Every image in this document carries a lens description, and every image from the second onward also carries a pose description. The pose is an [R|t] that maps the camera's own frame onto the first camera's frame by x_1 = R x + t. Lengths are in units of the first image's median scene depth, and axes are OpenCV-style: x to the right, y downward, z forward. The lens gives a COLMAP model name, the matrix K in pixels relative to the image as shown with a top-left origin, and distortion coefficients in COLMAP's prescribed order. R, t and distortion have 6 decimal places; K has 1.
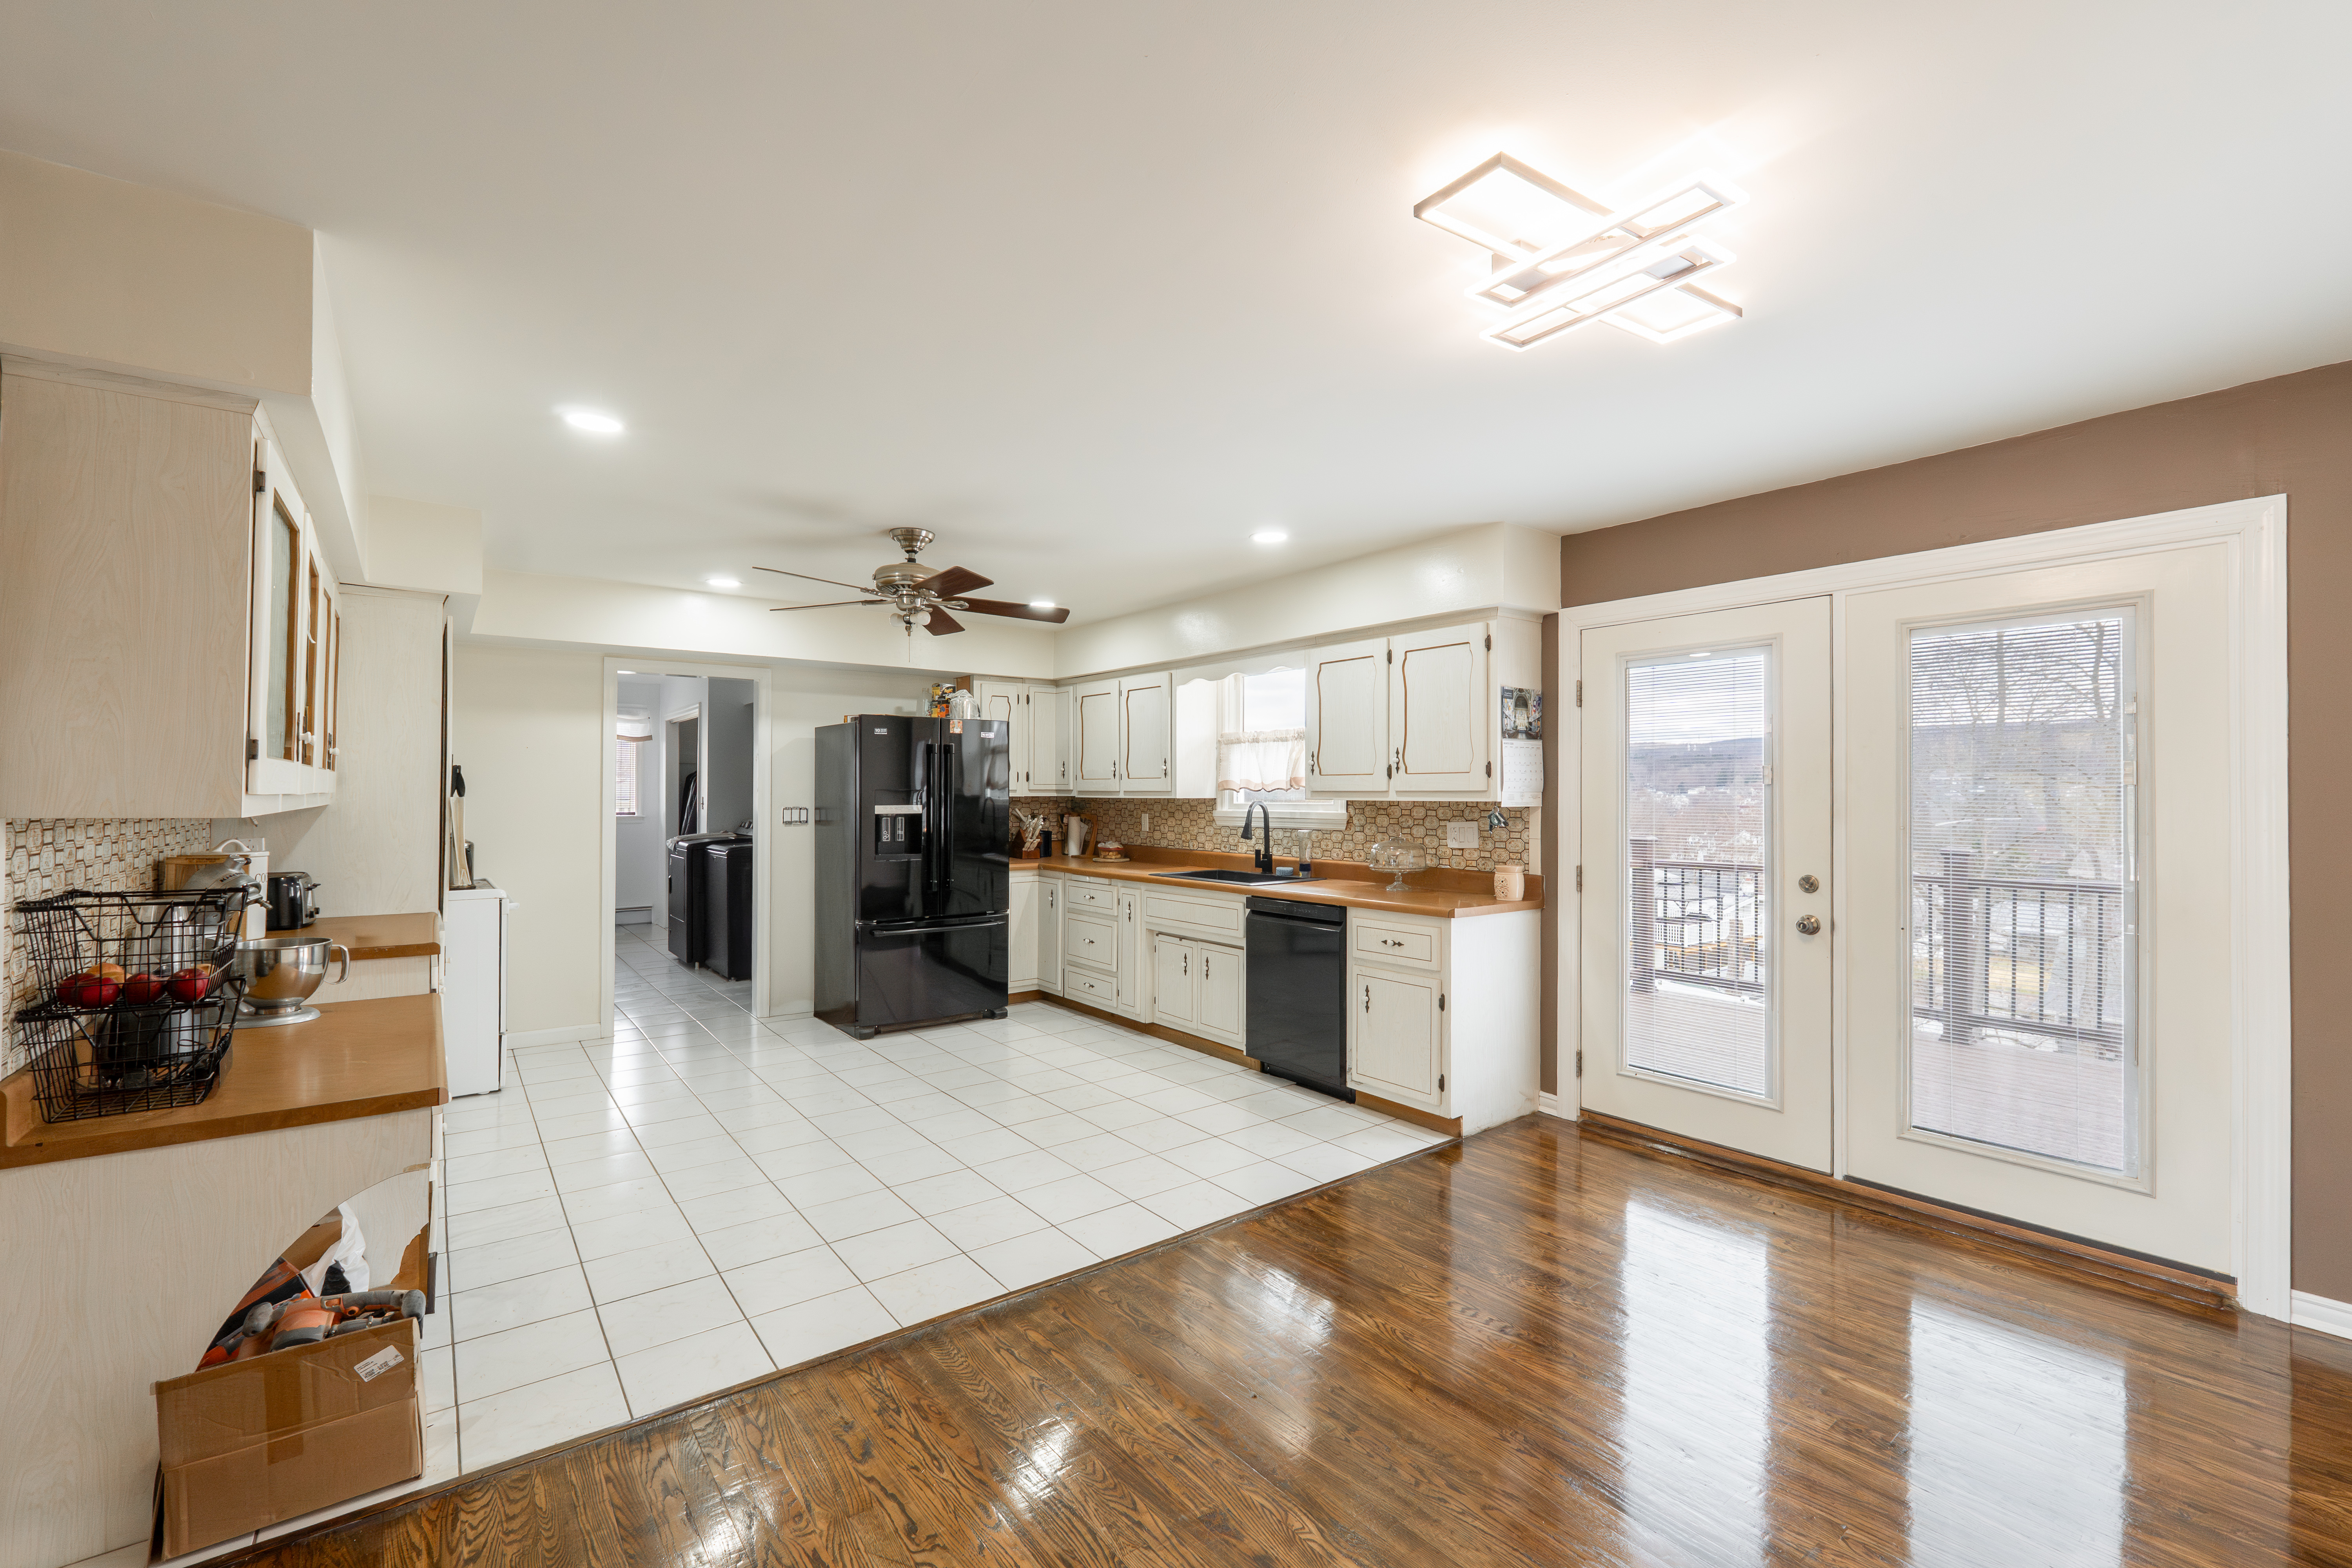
lens RADIAL K [[988.6, 0, 1196.8], [0, 988.6, 788.0], [0, 0, 1]] dist [-0.006178, -0.000491]
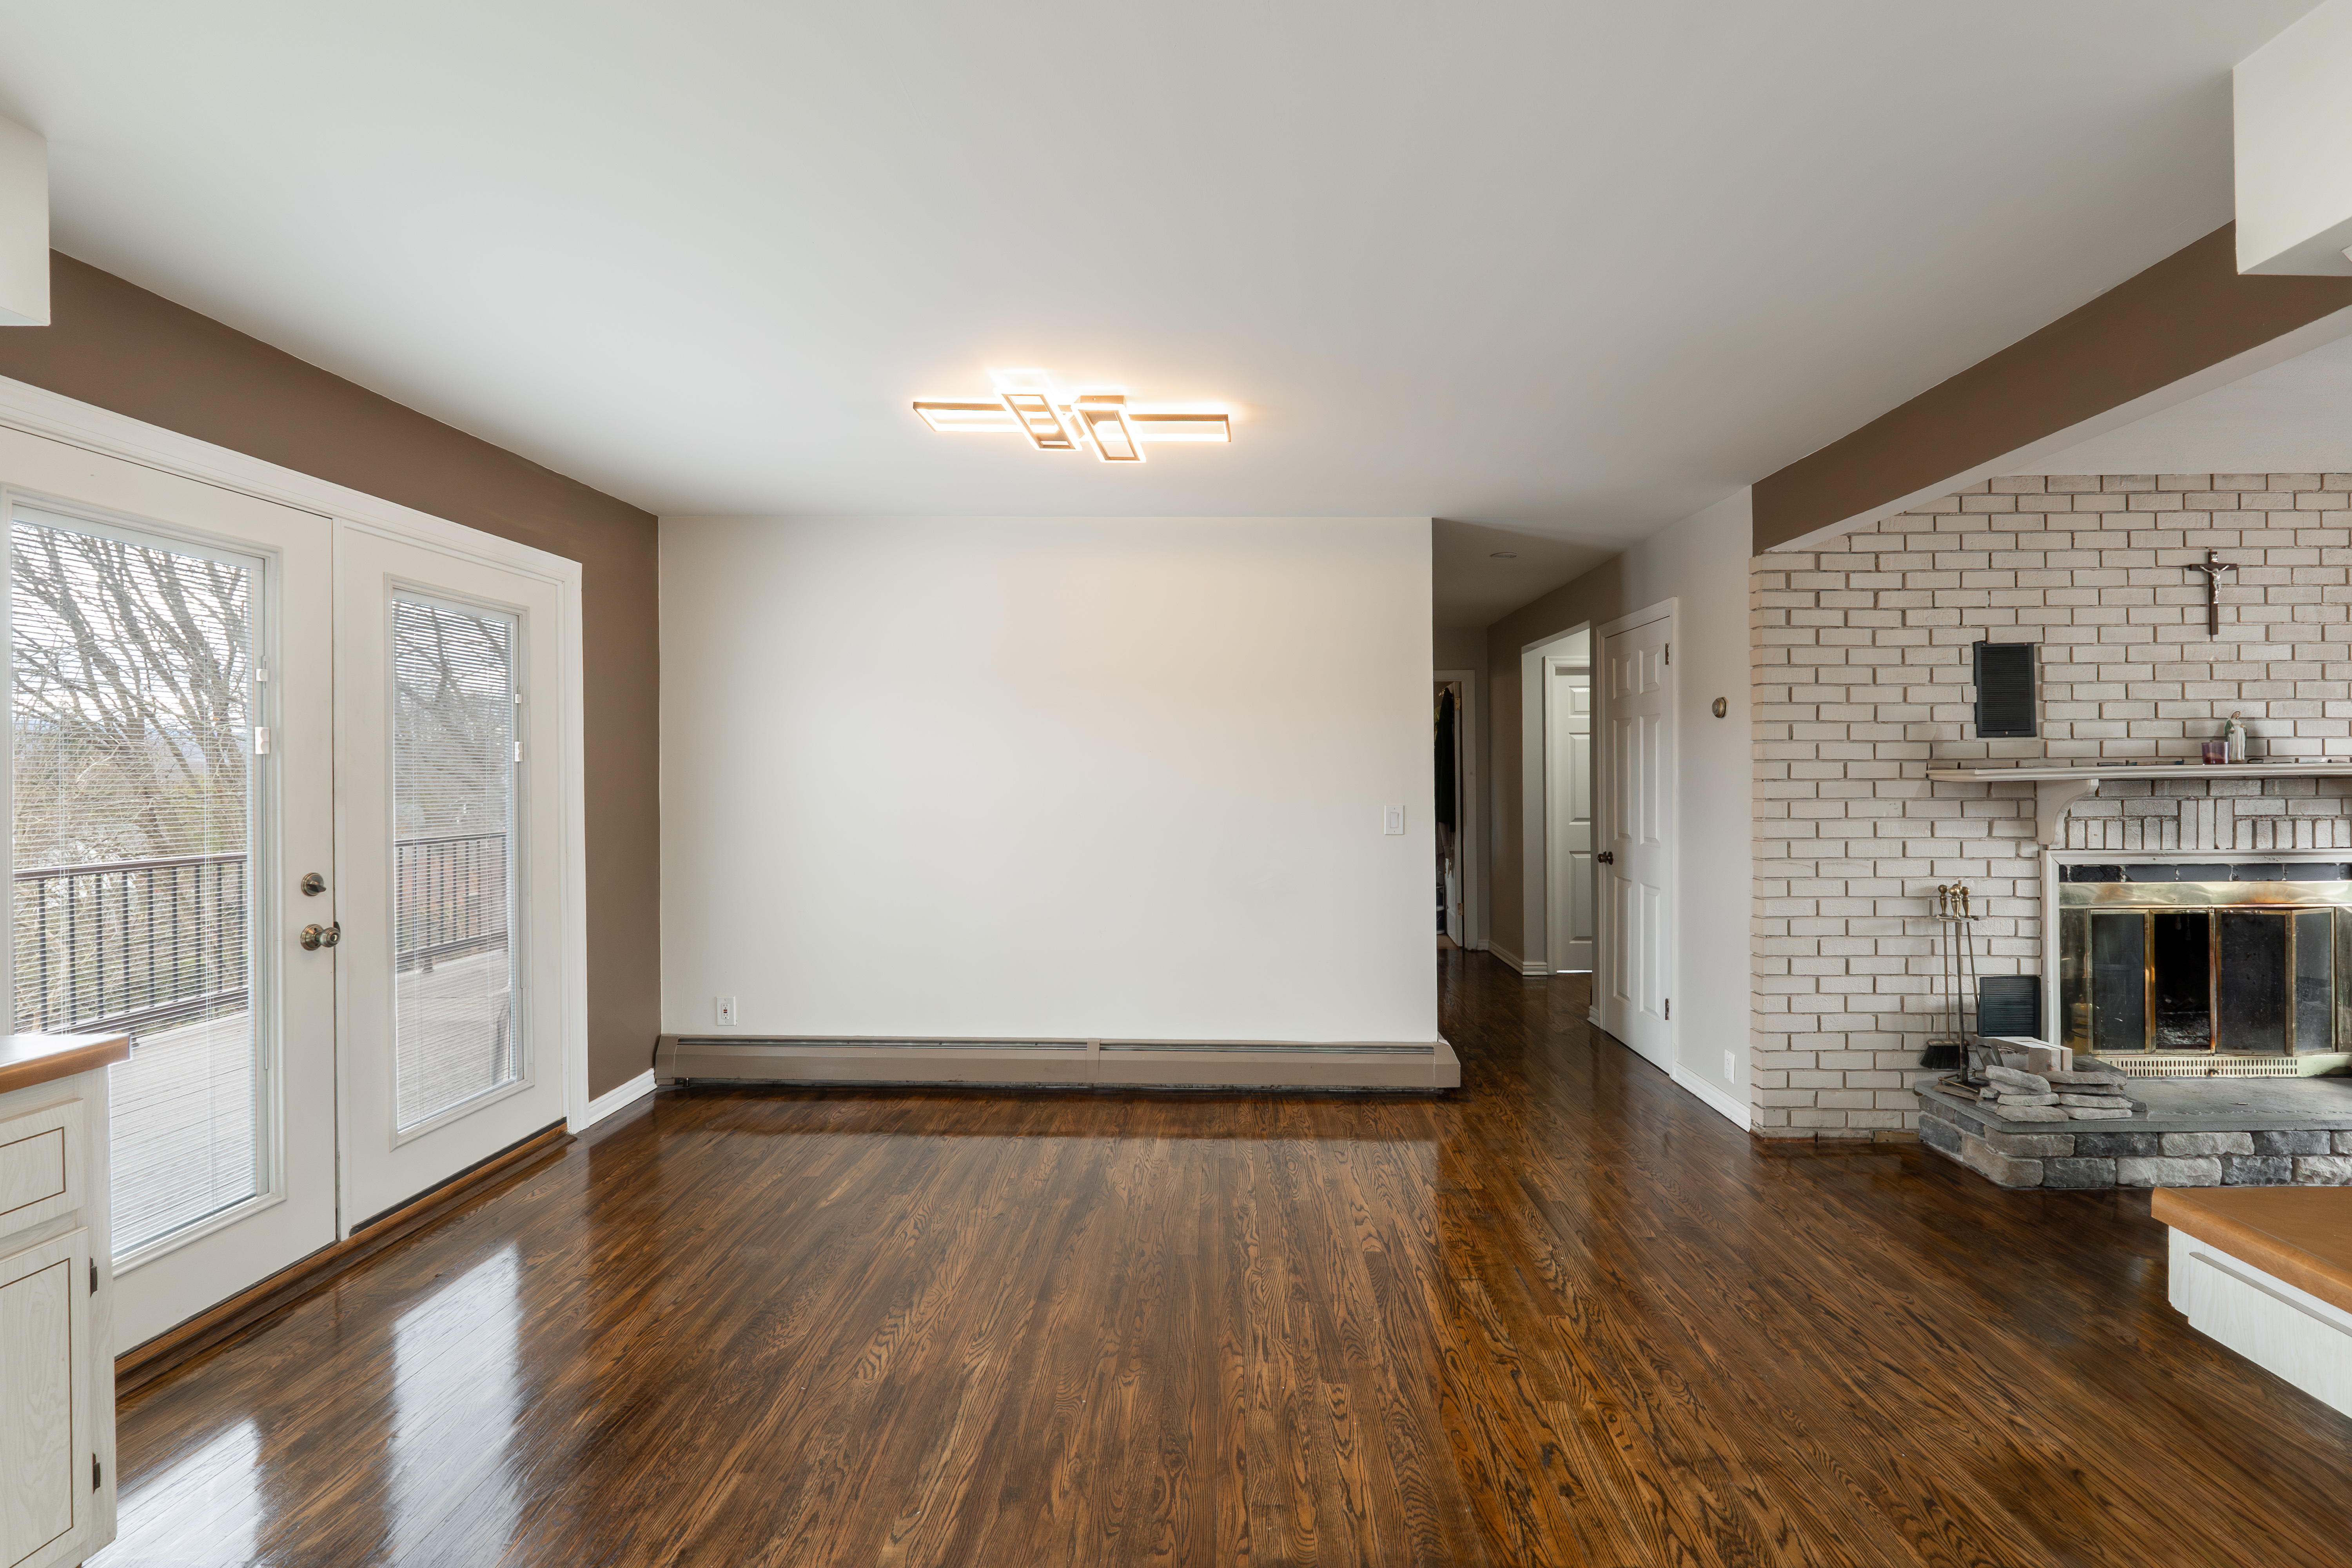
lens RADIAL K [[1049.9, 0, 1178.0], [0, 1049.9, 768.3], [0, 0, 1]] dist [-0.016988, 0.000064]
pose [[-0.764277, 0.002078, 0.644885, -0.316432], [-0.004482, 0.999954, -0.008534, 0.007770], [-0.644873, -0.009412, -0.764232, 0.890469]]
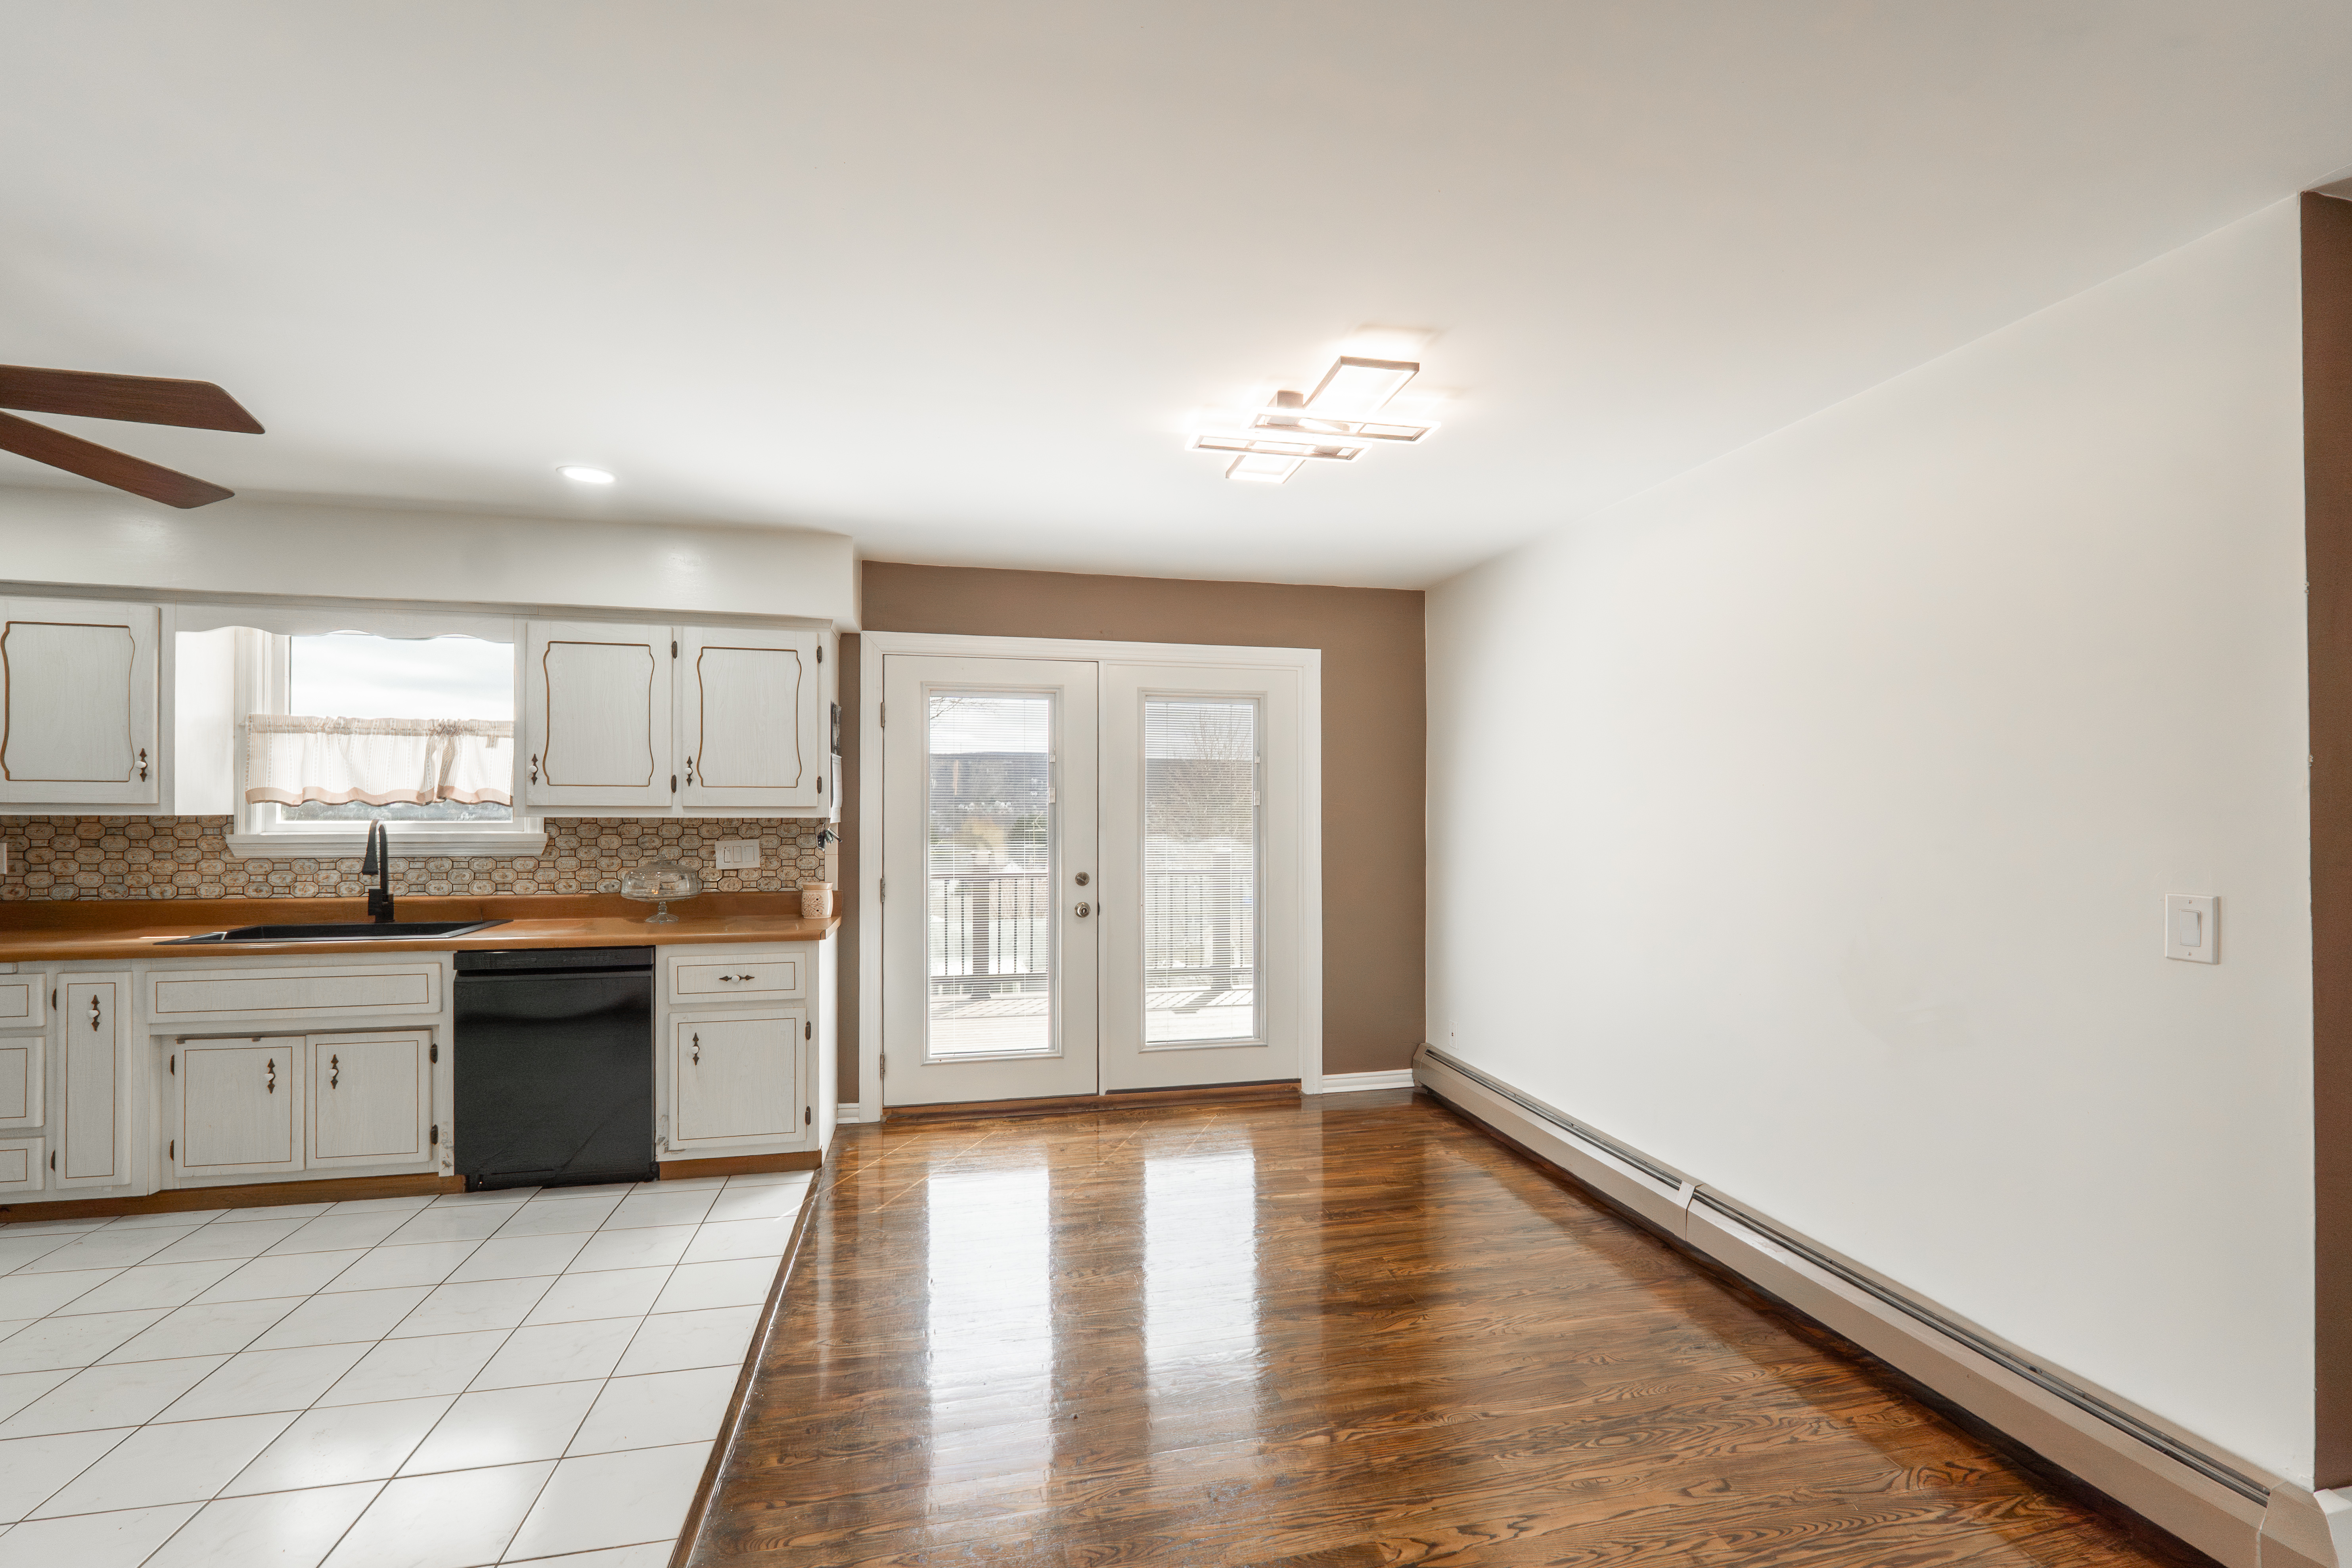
lens RADIAL K [[988.5, 0, 1178.8], [0, 988.5, 813.2], [0, 0, 1]] dist [-0.006178, -0.000491]
pose [[0.436741, -0.002921, 0.899582, -0.383562], [-0.008152, 0.999941, 0.007204, -0.000519], [-0.899550, -0.010479, 0.436692, 0.232025]]
